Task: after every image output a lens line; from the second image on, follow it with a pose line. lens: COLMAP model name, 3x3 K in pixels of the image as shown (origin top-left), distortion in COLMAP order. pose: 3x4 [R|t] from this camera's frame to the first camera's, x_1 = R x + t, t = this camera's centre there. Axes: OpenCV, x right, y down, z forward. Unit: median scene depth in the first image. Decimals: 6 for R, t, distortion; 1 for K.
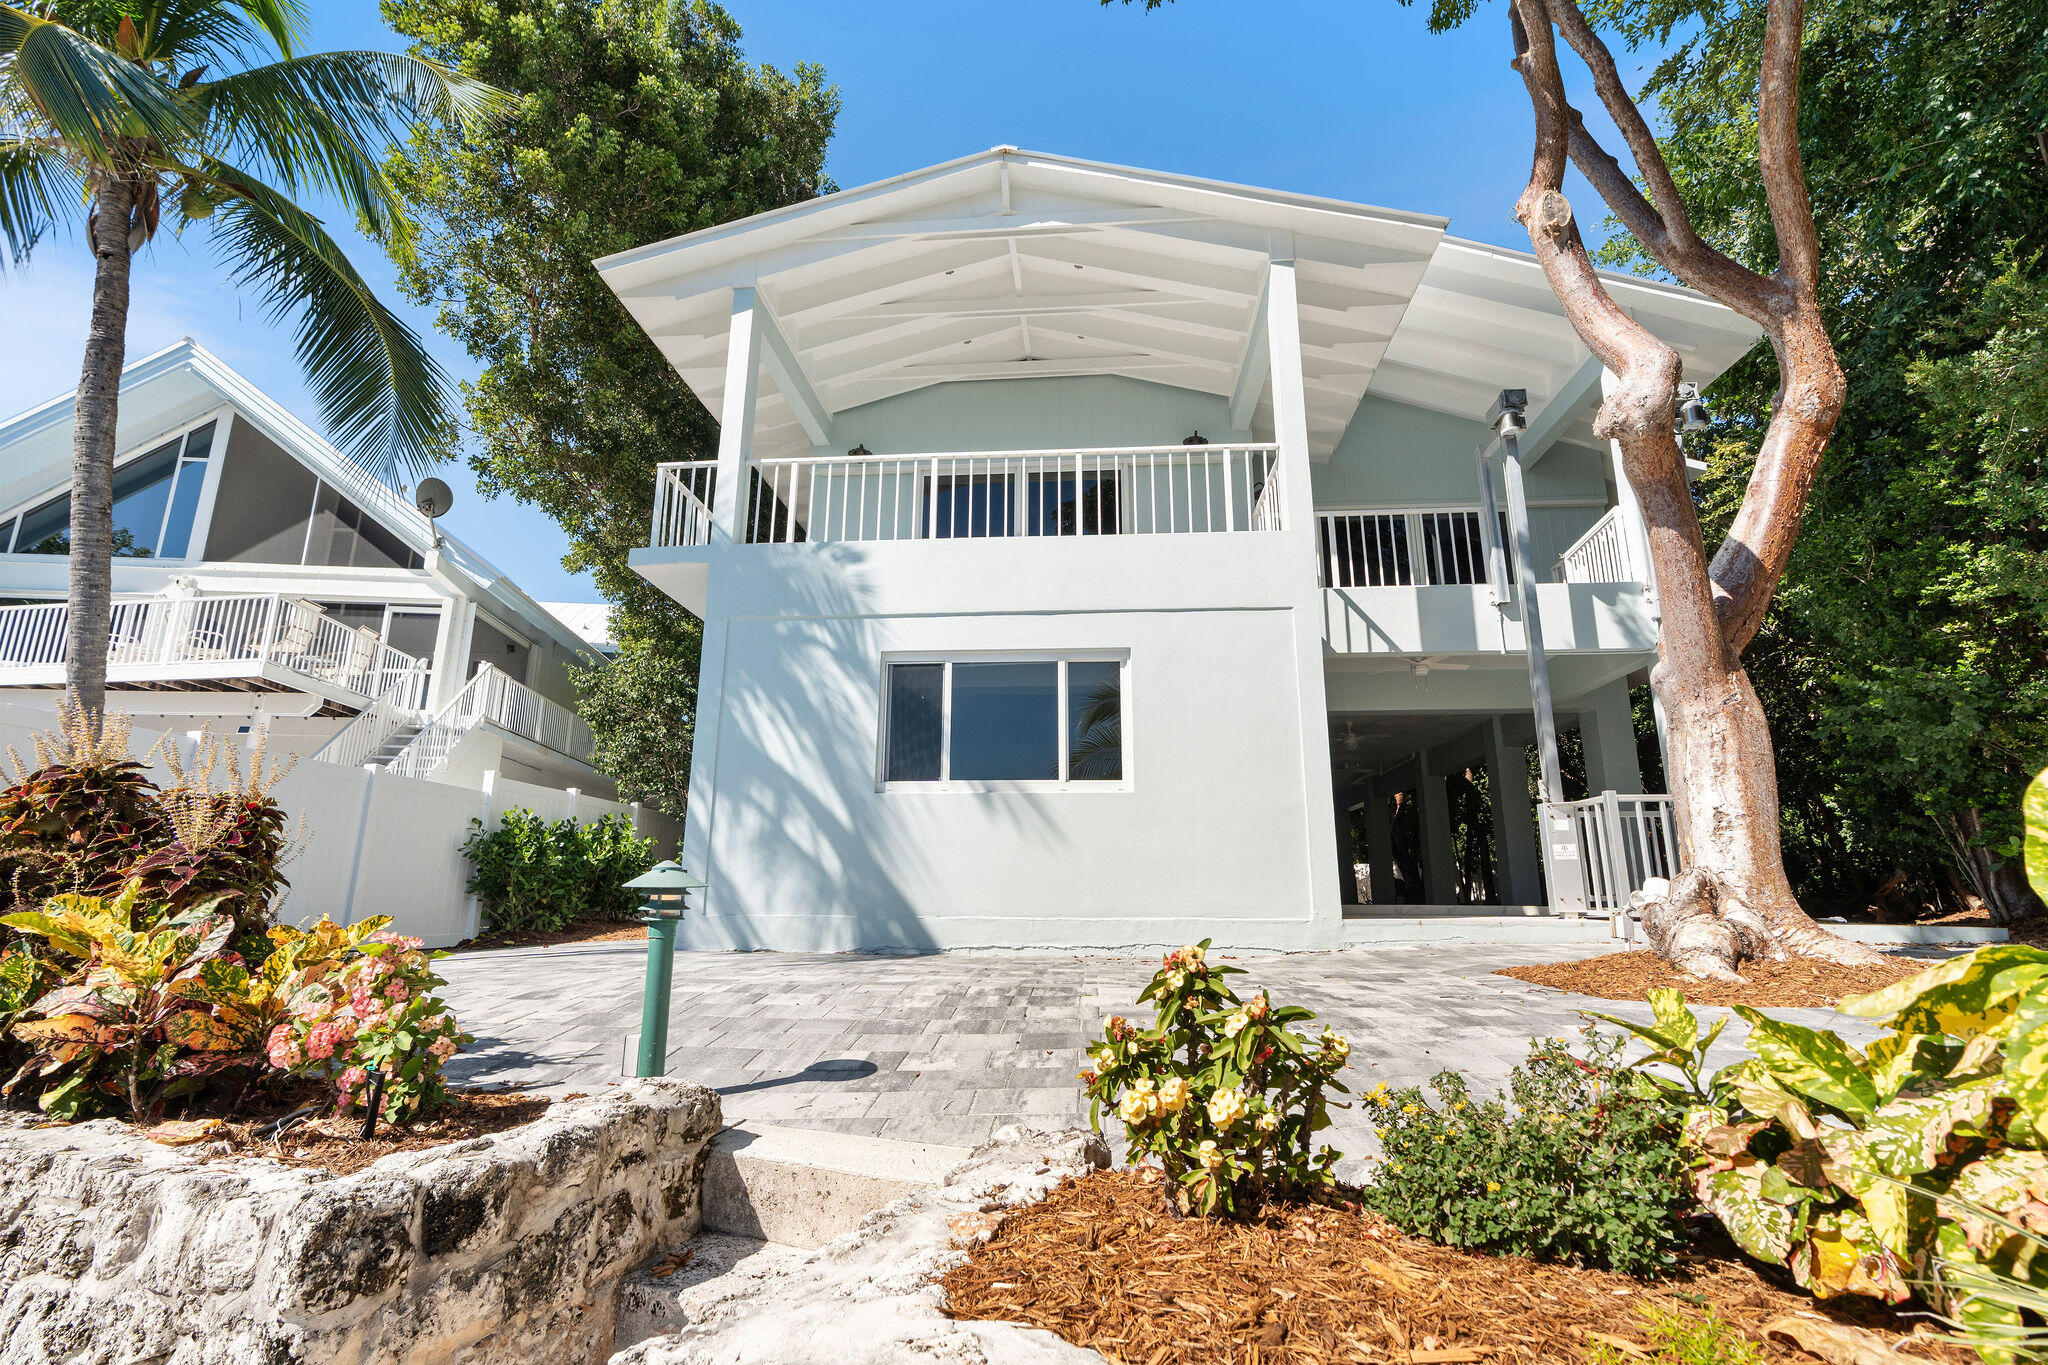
lens RADIAL K [[915.8, 0, 1024.0], [0, 915.8, 682.5], [0, 0, 1]] dist [-0.008569, 0.000036]
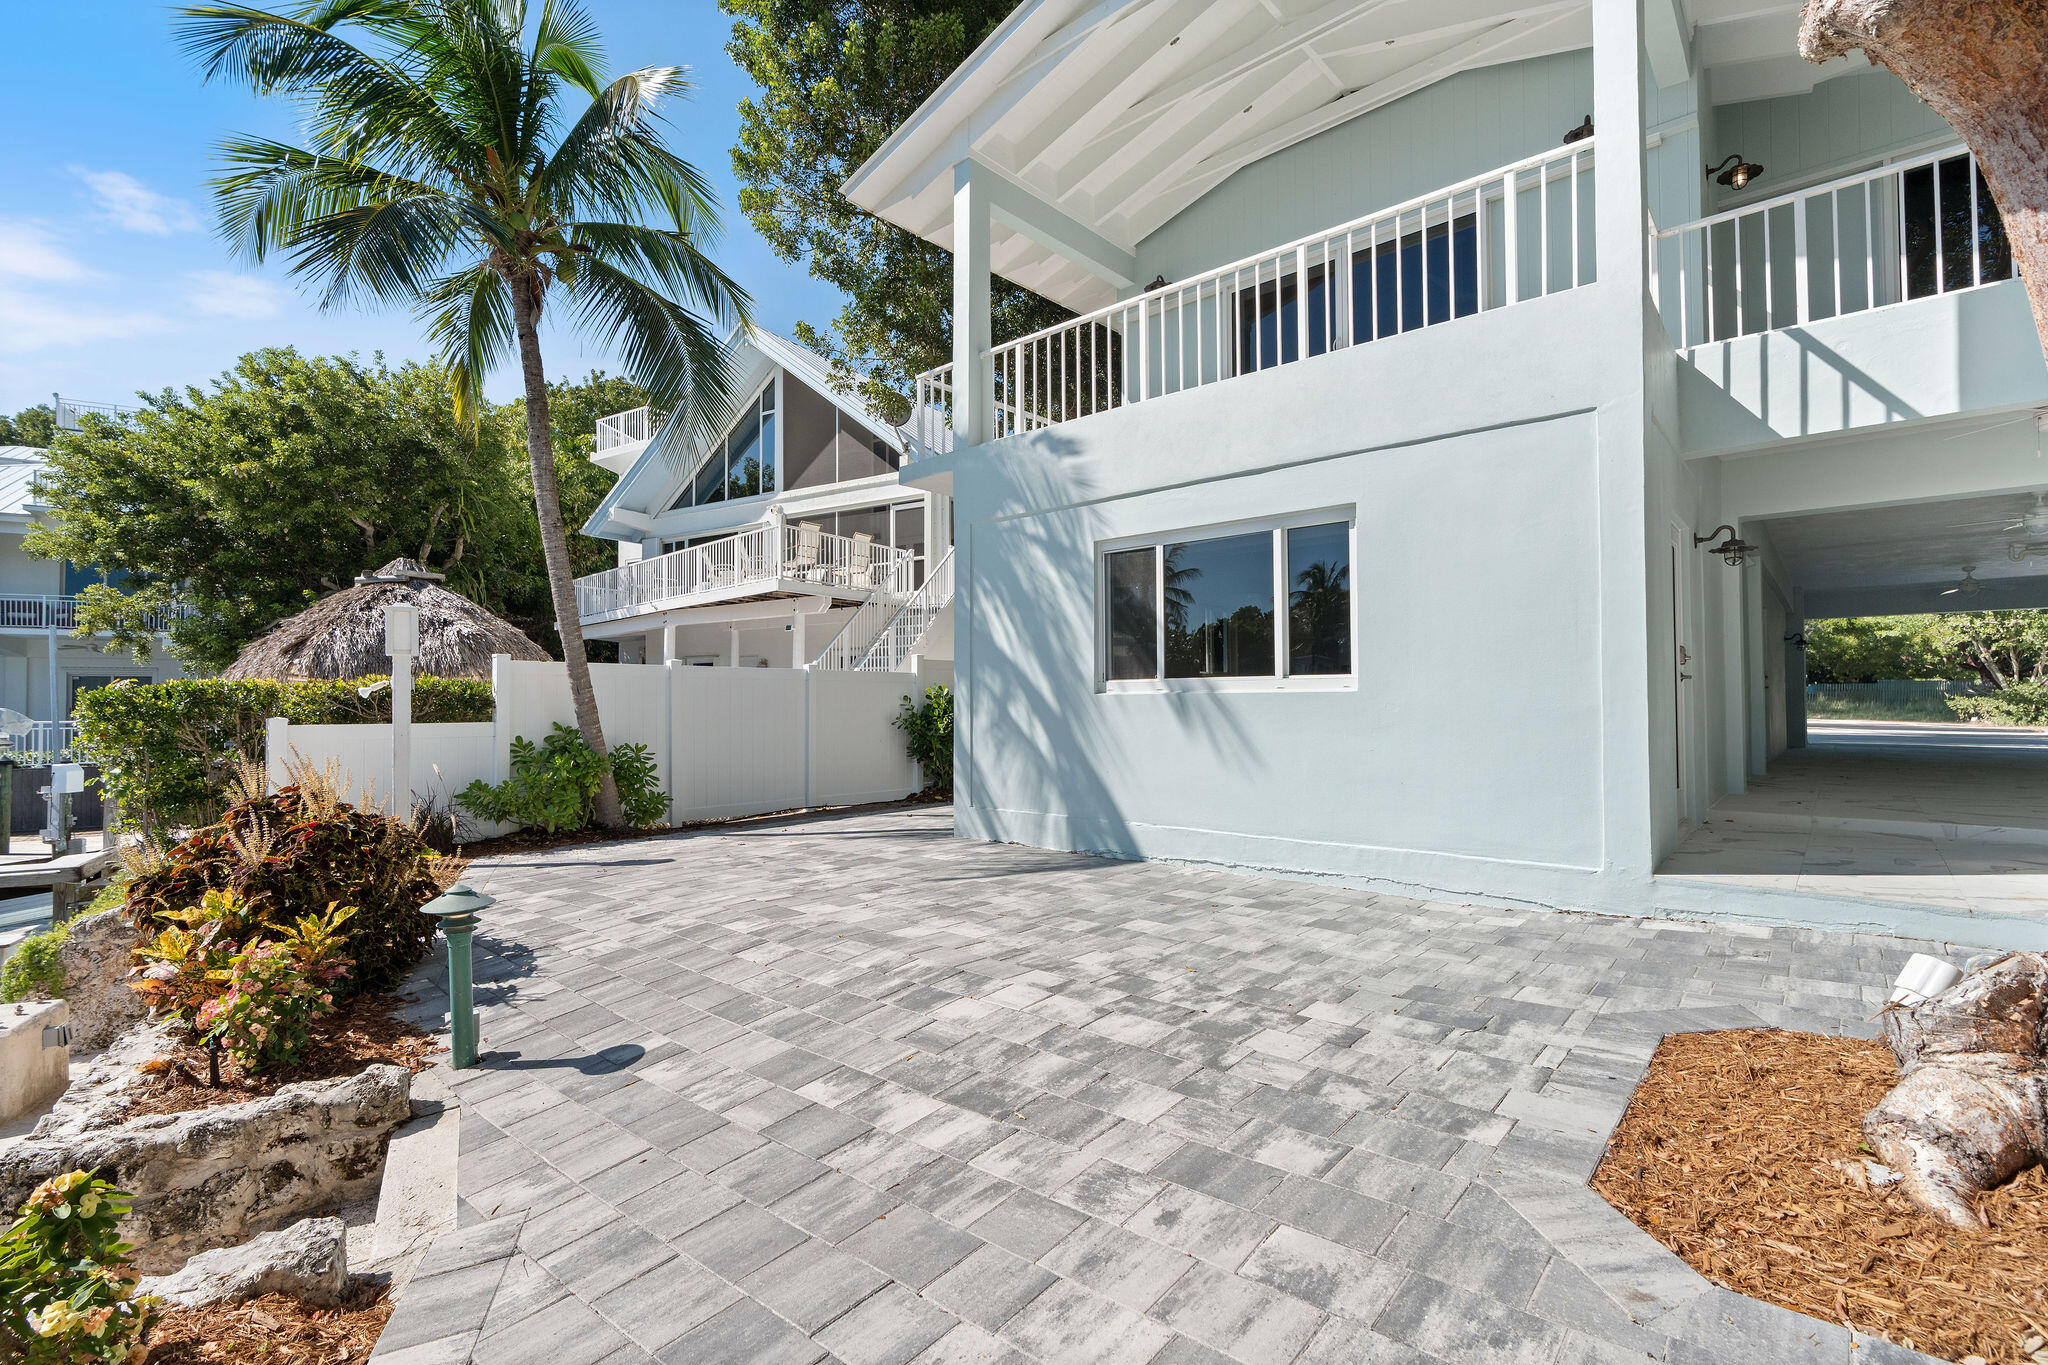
lens RADIAL K [[932.7, 0, 1017.8], [0, 932.7, 676.2], [0, 0, 1]] dist [-0.002007, 0.000470]
pose [[0.793564, -0.027491, -0.607866, 0.357580], [0.151639, 0.976396, 0.153806, -0.058068], [0.589289, -0.214231, 0.779001, 0.188687]]
